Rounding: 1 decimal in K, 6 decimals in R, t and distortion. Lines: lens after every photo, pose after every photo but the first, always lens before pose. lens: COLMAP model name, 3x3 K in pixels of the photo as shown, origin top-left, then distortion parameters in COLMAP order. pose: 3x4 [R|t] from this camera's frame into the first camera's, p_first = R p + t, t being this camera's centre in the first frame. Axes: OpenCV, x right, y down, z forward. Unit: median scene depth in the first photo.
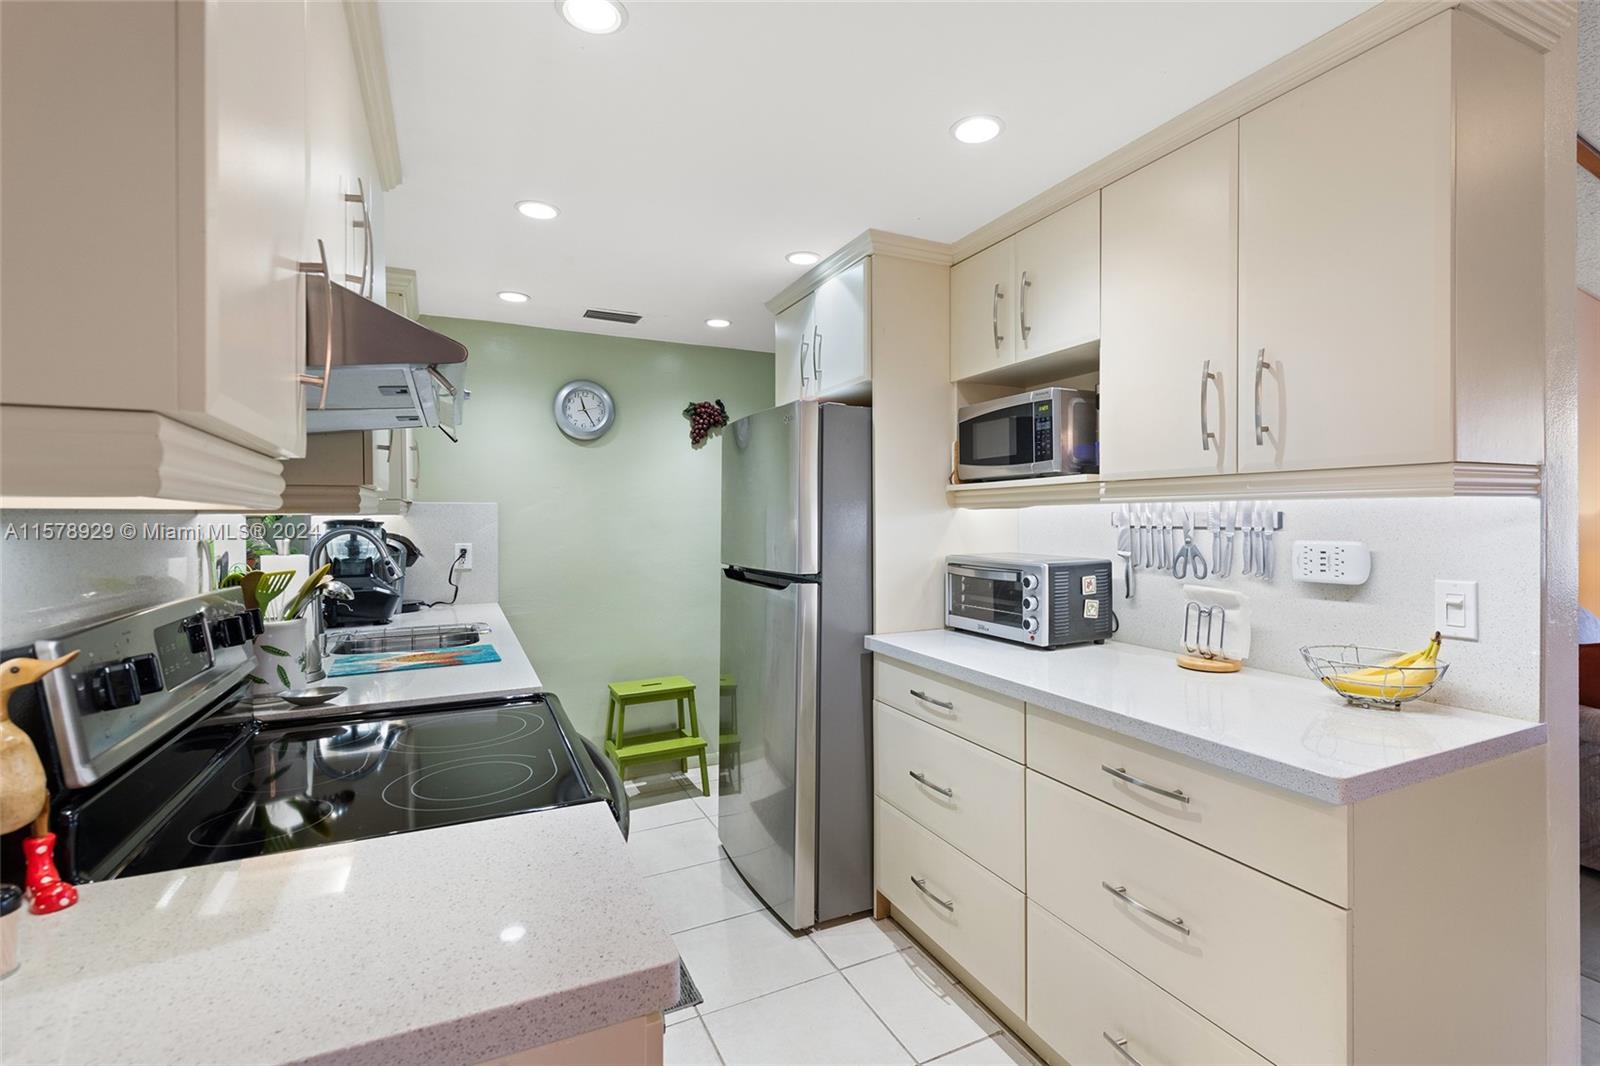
lens RADIAL K [[763.6, 0, 842.3], [0, 763.6, 515.1], [0, 0, 1]] dist [0.037571, -0.000027]
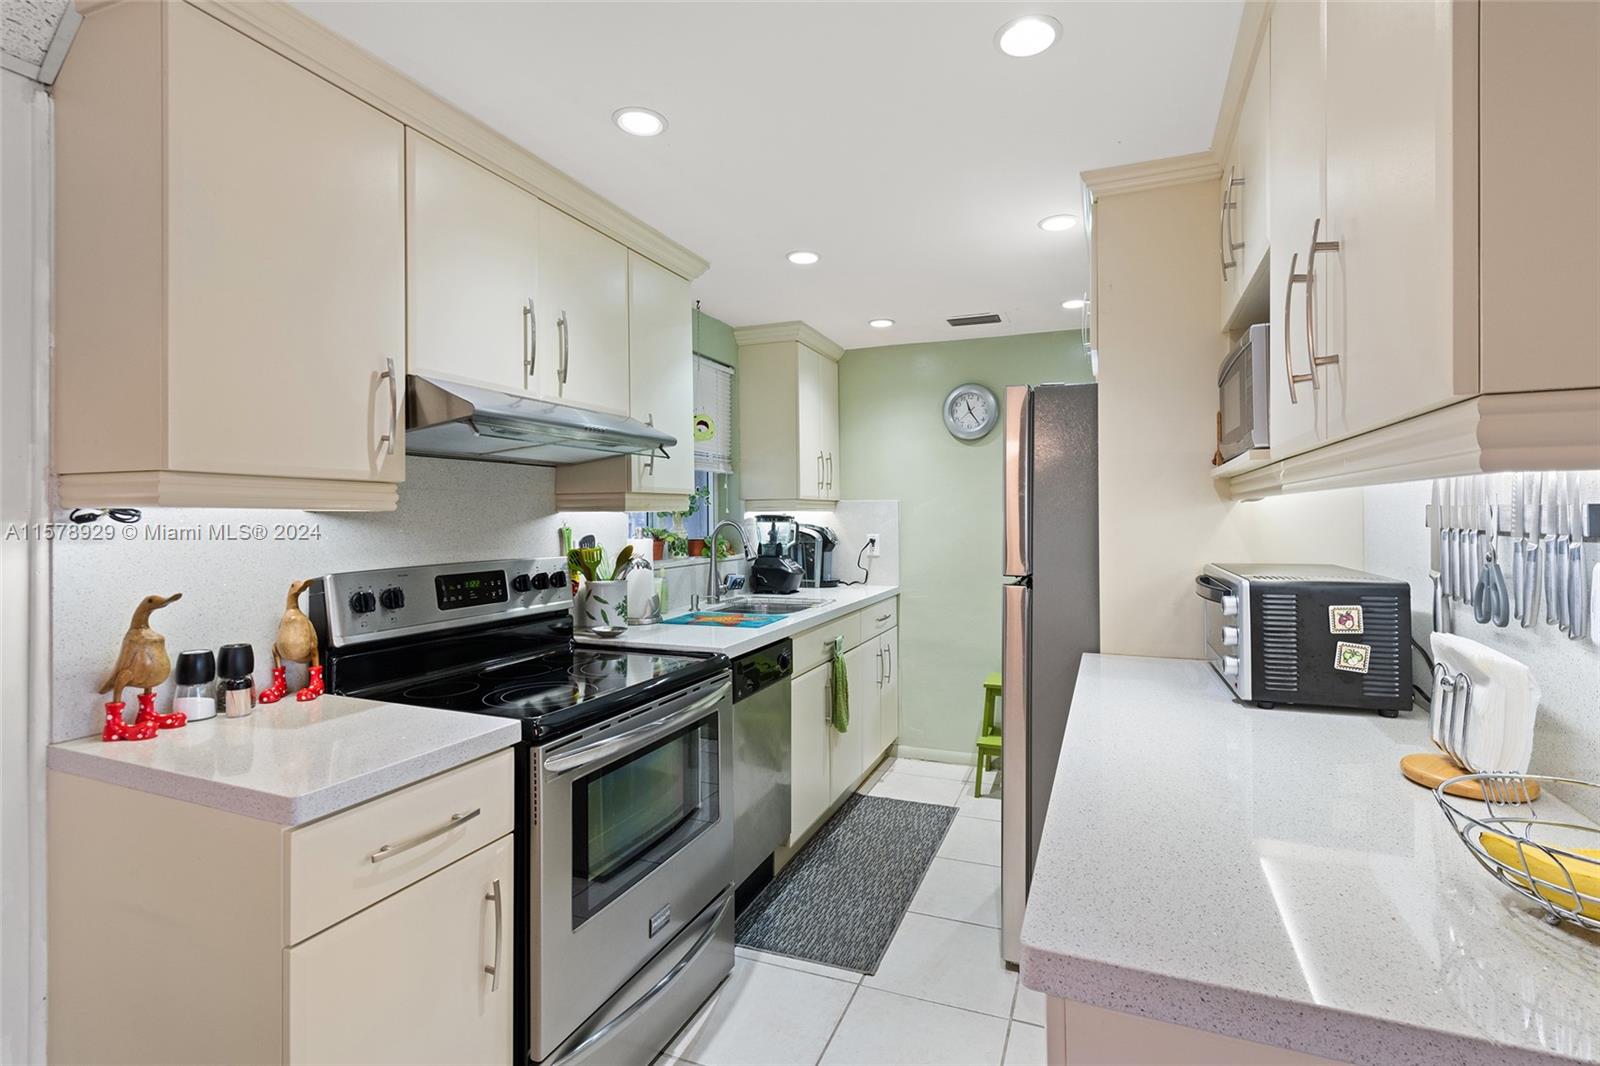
lens RADIAL K [[739.5, 0, 810.1], [0, 739.5, 518.4], [0, 0, 1]] dist [0.000220, 0.000028]
pose [[0.657292, 0.004647, -0.753622, 0.473113], [0.004726, 0.999936, 0.010289, -0.000841], [0.753621, -0.010325, 0.657228, 0.252892]]
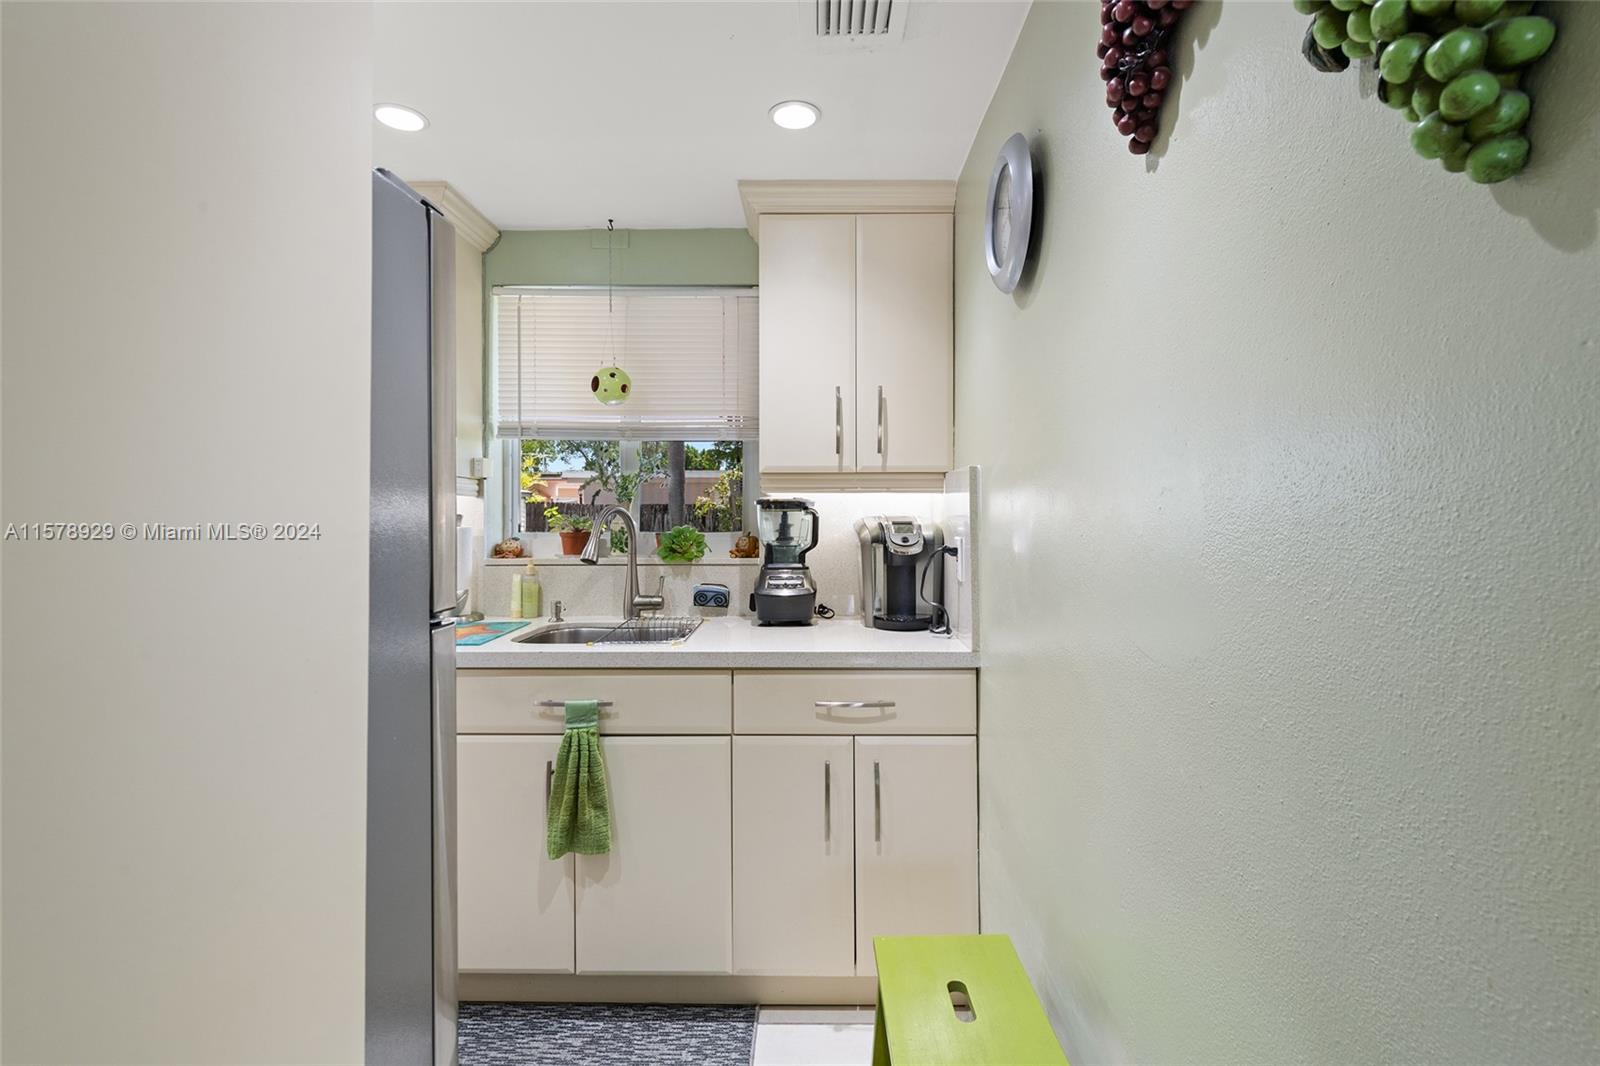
lens RADIAL K [[739.5, 0, 810.1], [0, 739.5, 518.4], [0, 0, 1]] dist [0.000220, 0.000028]
pose [[-0.467911, 0.007306, -0.883745, 0.093080], [0.006922, 0.999965, 0.004601, 0.028241], [0.883749, -0.003965, -0.467945, 1.751177]]
